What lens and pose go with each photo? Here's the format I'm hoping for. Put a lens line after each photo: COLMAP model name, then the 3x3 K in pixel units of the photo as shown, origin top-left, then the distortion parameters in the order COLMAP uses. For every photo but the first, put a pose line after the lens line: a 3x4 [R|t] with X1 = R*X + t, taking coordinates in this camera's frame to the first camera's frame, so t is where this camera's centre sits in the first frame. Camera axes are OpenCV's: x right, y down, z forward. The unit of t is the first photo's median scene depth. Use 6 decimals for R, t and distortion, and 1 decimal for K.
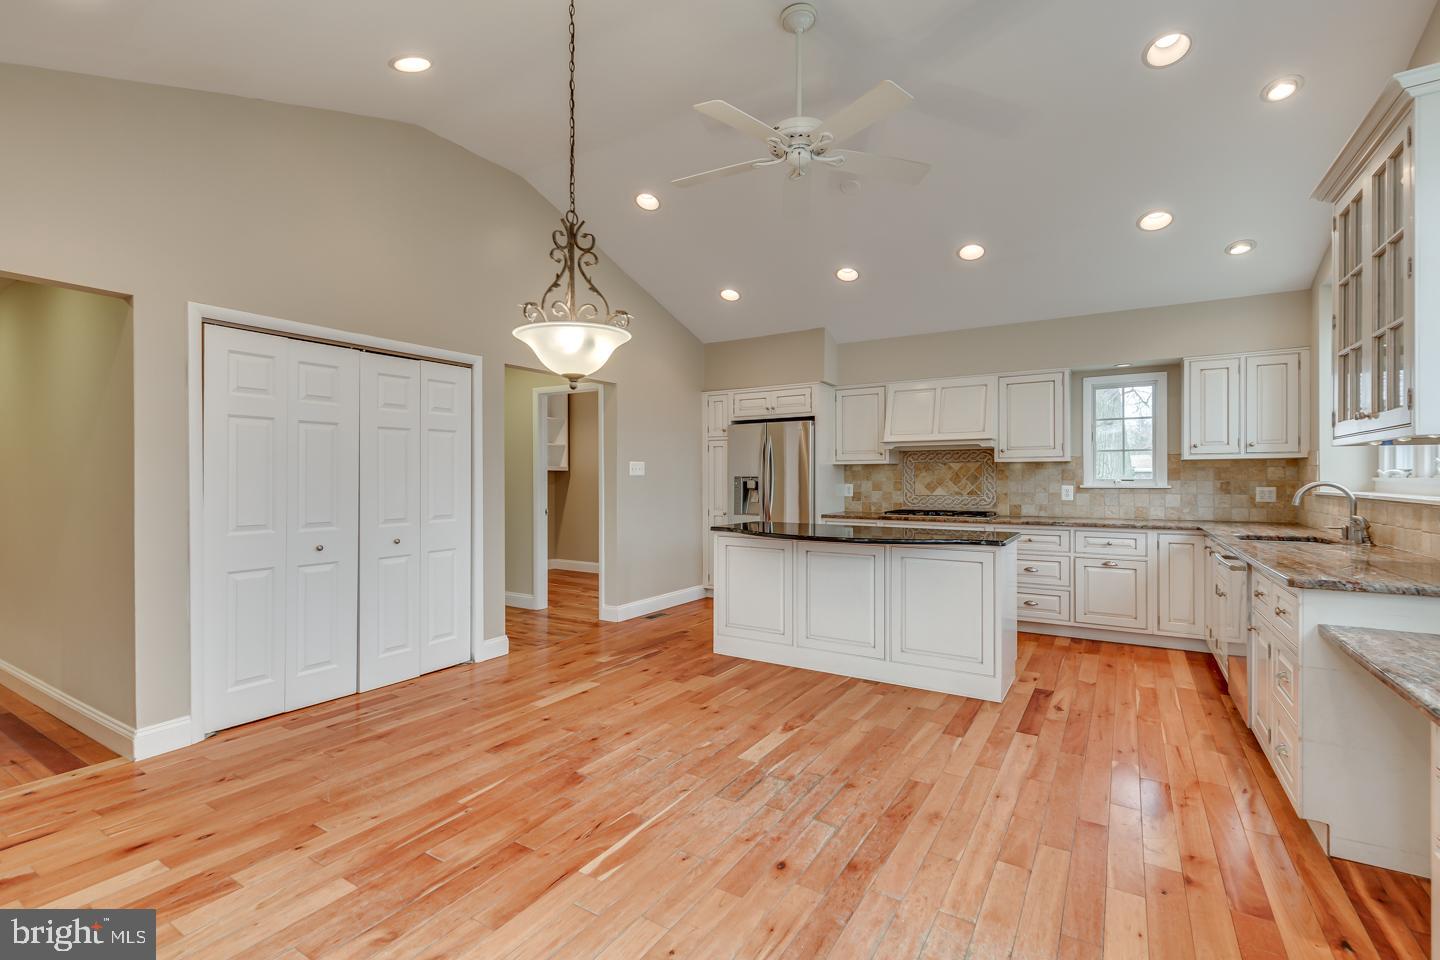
lens RADIAL K [[645.4, 0, 715.9], [0, 645.4, 476.5], [0, 0, 1]] dist [0.007090, -0.002062]
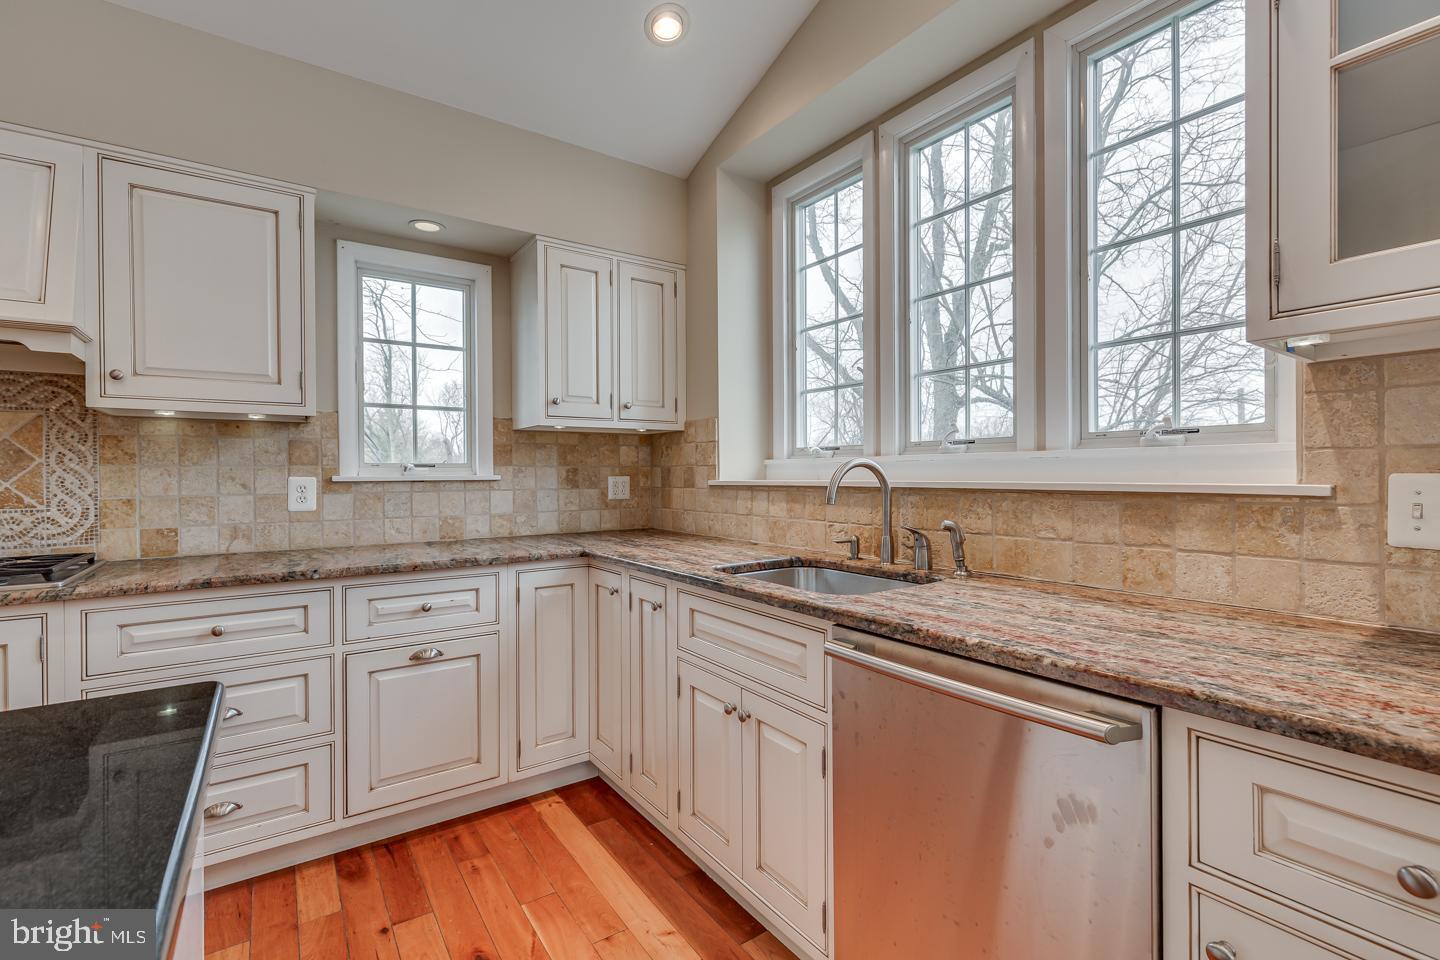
lens RADIAL K [[645.4, 0, 717.0], [0, 645.4, 477.6], [0, 0, 1]] dist [0.007090, -0.002062]
pose [[0.395548, -0.004360, 0.918435, 0.273083], [0.002645, 0.999990, 0.003608, 0.014648], [-0.918442, 0.001002, 0.395555, 0.615781]]
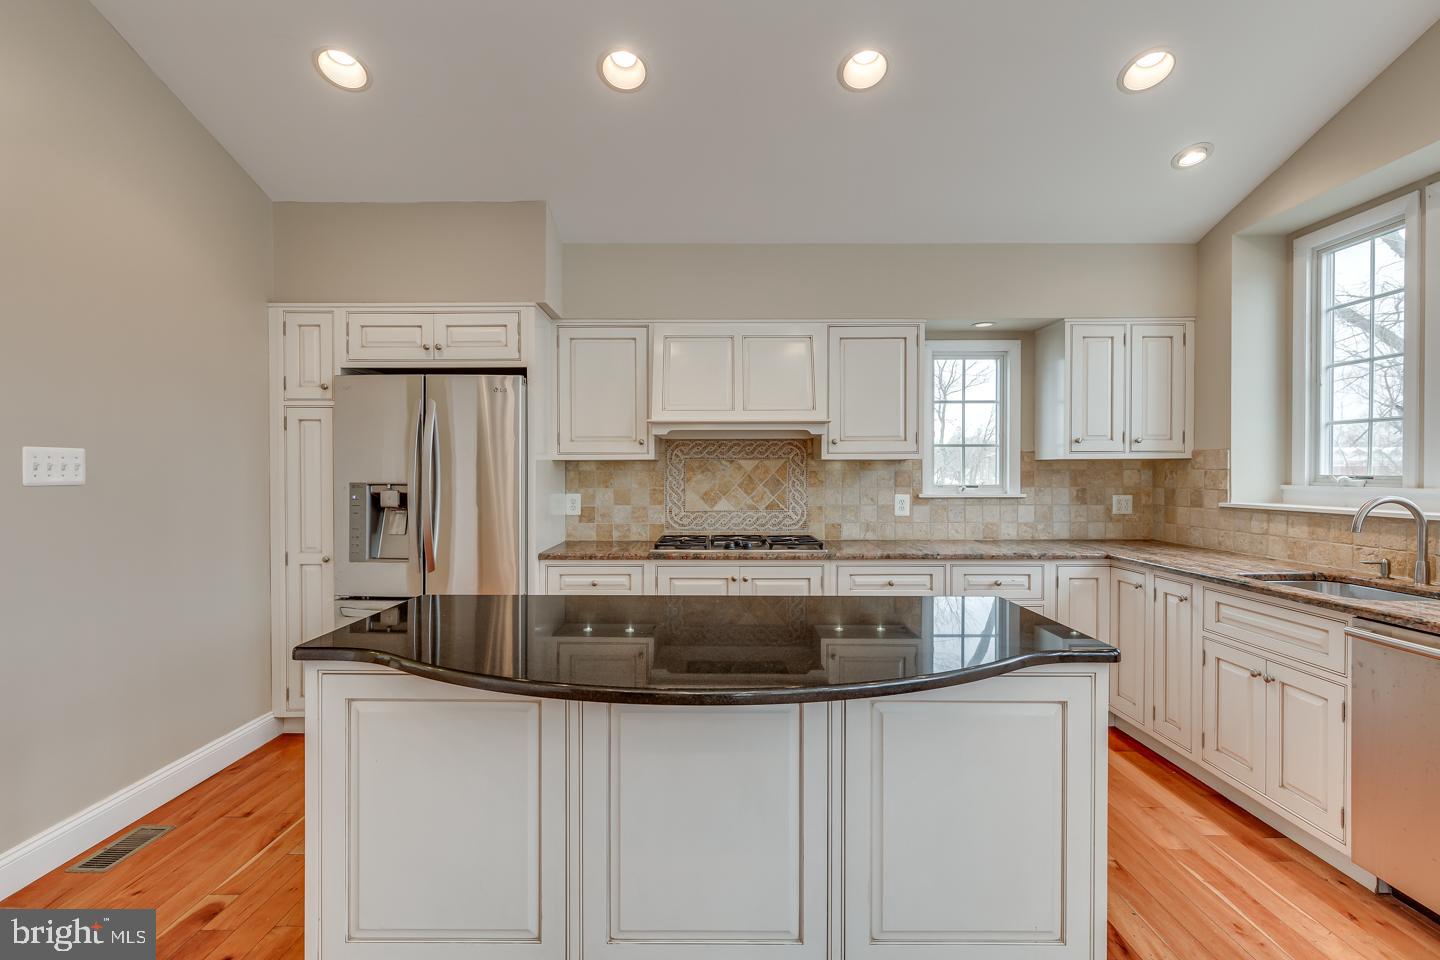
lens RADIAL K [[669.8, 0, 717.2], [0, 669.8, 479.0], [0, 0, 1]] dist [0.007429, -0.002651]
pose [[0.847701, -0.004343, 0.530457, -0.005974], [-0.001725, 0.999939, 0.010944, -0.010931], [-0.530472, -0.010192, 0.847641, 0.537007]]
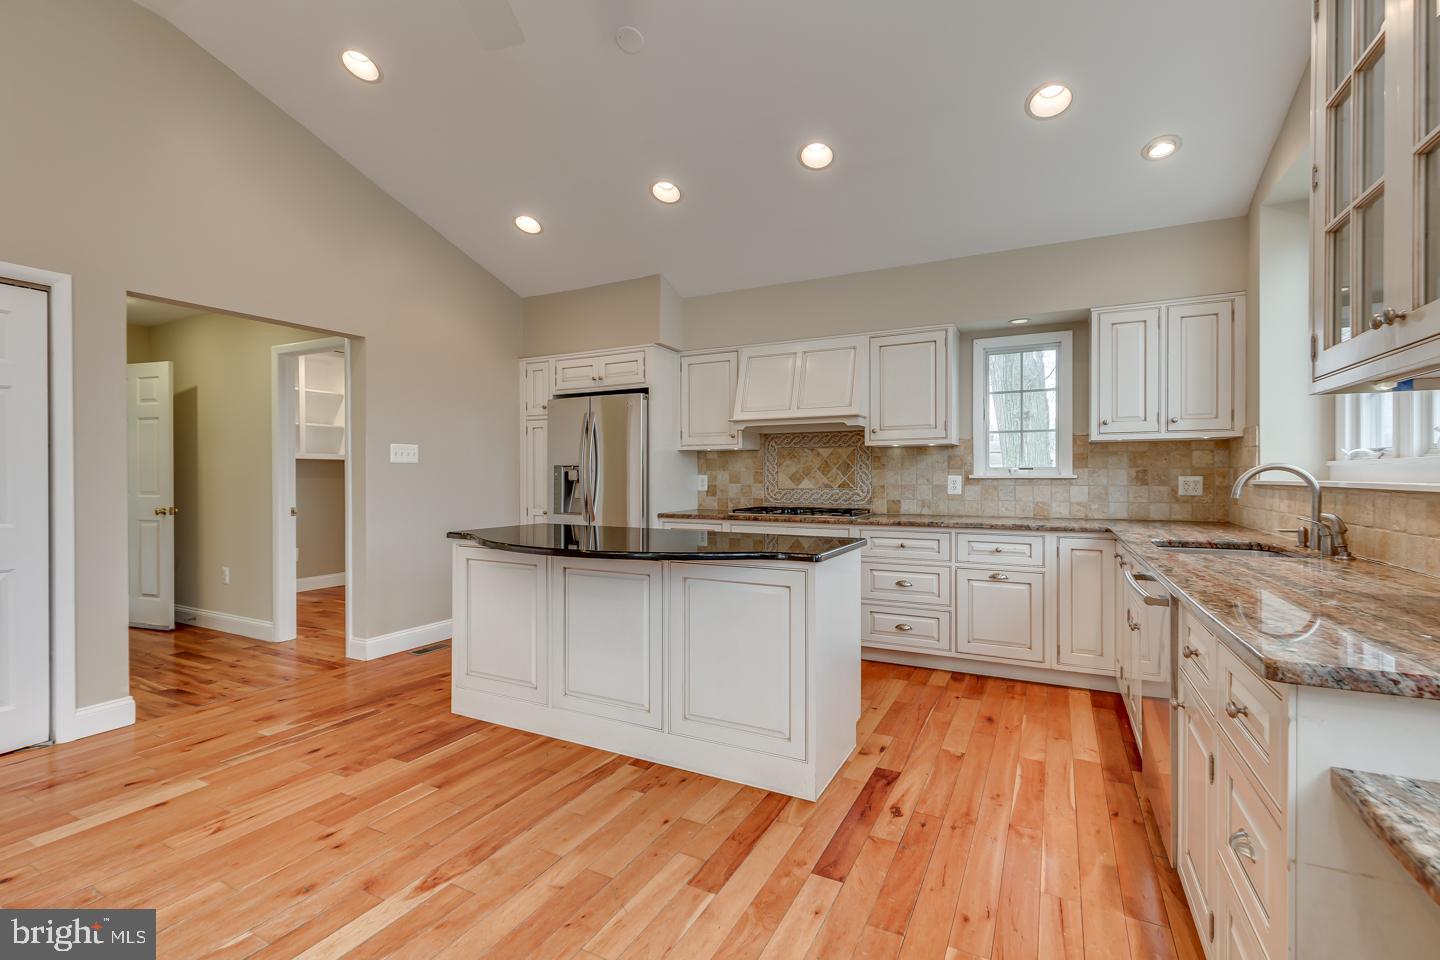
lens RADIAL K [[645.4, 0, 715.2], [0, 645.4, 477.3], [0, 0, 1]] dist [0.007090, -0.002062]
pose [[0.996822, -0.000056, 0.079658, 0.202651], [-0.000341, 0.999988, 0.004970, 0.013296], [-0.079657, -0.004981, 0.996810, 0.251816]]
